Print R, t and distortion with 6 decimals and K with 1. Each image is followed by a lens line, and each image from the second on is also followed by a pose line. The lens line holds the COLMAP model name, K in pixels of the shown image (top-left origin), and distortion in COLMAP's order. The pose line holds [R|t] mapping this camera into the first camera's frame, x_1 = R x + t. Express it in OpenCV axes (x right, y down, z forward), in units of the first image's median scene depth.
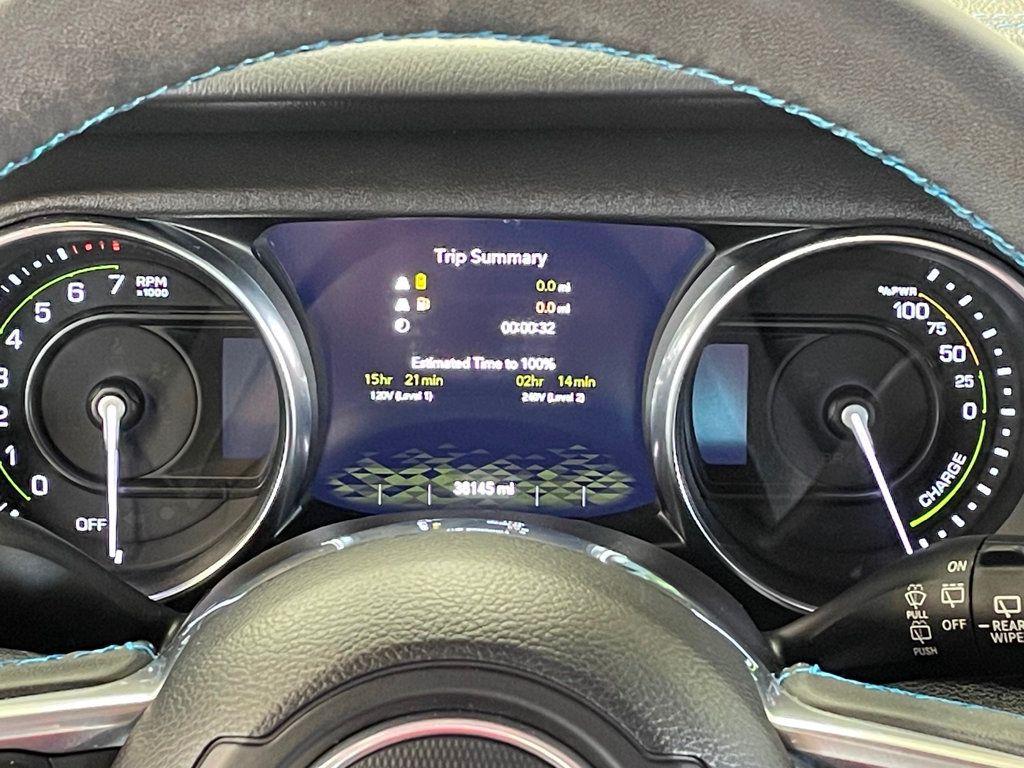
lens RADIAL K [[2402.6, 0, 508.3], [0, 2402.6, 382.6], [0, 0, 1]] dist [0.098499, 0.000000]
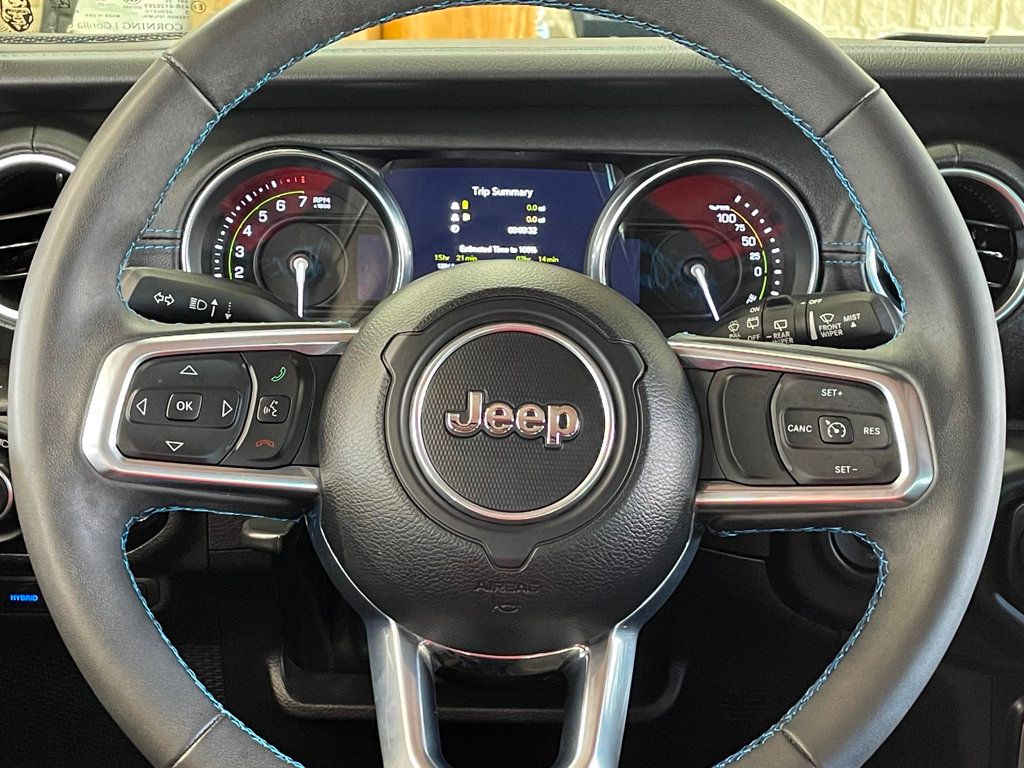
lens RADIAL K [[1602.4, 0, 516.5], [0, 1602.4, 385.9], [0, 0, 1]] dist [0.068943, 0.000000]
pose [[0.998813, -0.000184, 0.048714, -0.058093], [0.004282, 0.996455, -0.084014, 0.205600], [-0.048526, 0.084123, 0.995273, -0.230773]]
